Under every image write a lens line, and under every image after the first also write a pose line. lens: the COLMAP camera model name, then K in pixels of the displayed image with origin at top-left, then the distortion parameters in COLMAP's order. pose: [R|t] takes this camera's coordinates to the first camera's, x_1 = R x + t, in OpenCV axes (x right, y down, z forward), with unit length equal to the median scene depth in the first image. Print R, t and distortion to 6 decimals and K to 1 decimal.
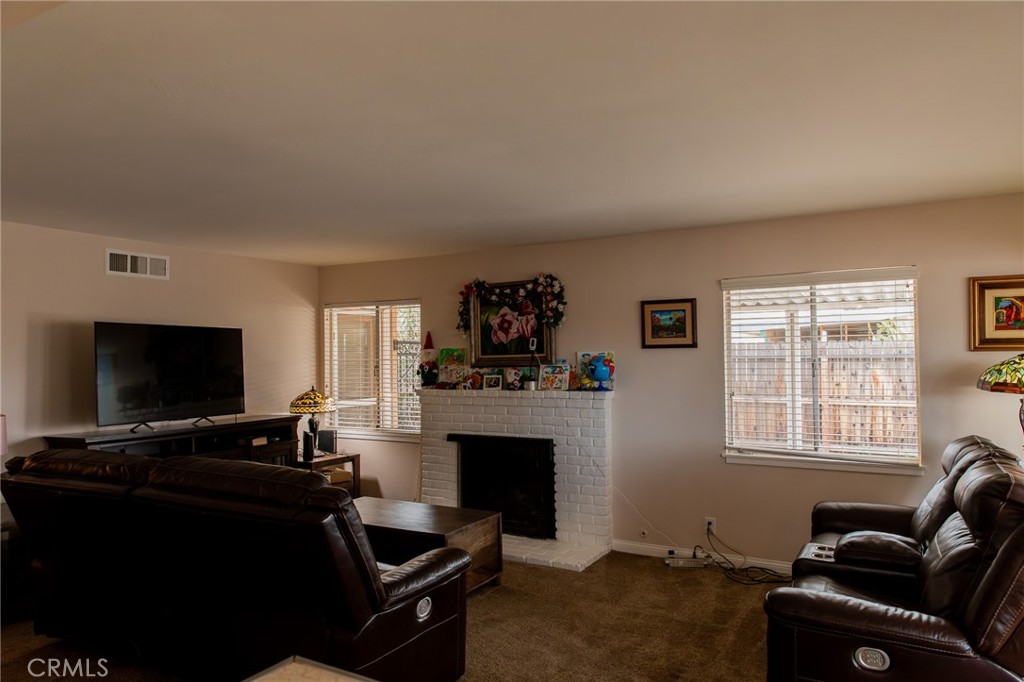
lens RADIAL K [[669.2, 0, 510.8], [0, 669.2, 345.7], [0, 0, 1]] dist [0.008781, 0.001066]
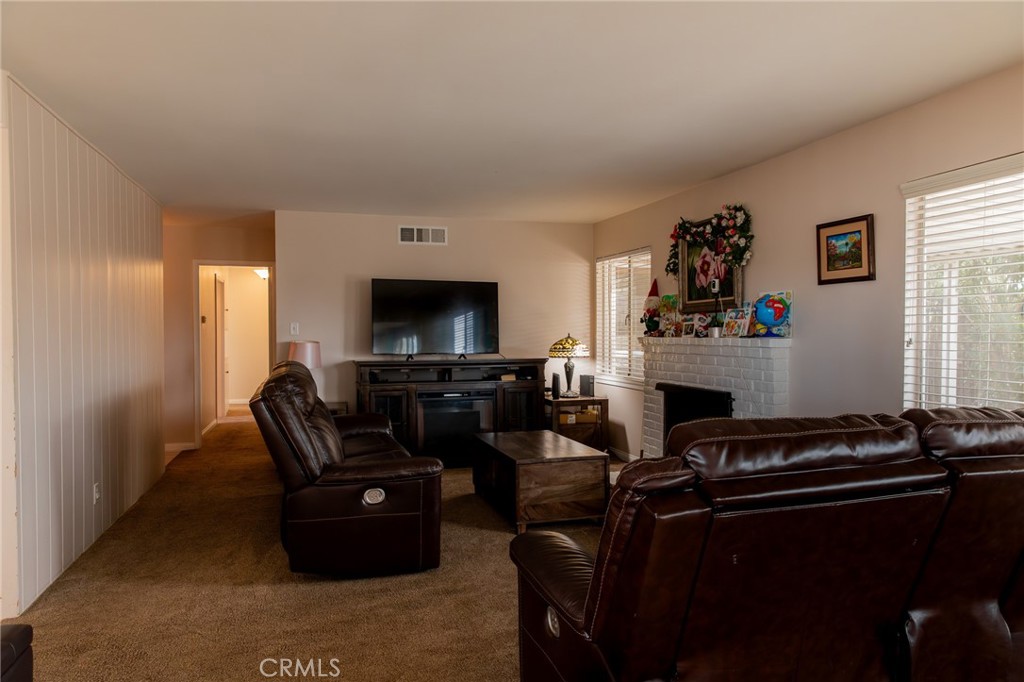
lens RADIAL K [[669.2, 0, 510.8], [0, 669.2, 345.7], [0, 0, 1]] dist [0.008781, 0.001066]
pose [[0.730465, 0.025029, -0.682492, 0.443695], [0.007078, 0.998997, 0.044211, 0.035916], [0.682914, -0.037125, 0.729555, 0.154533]]
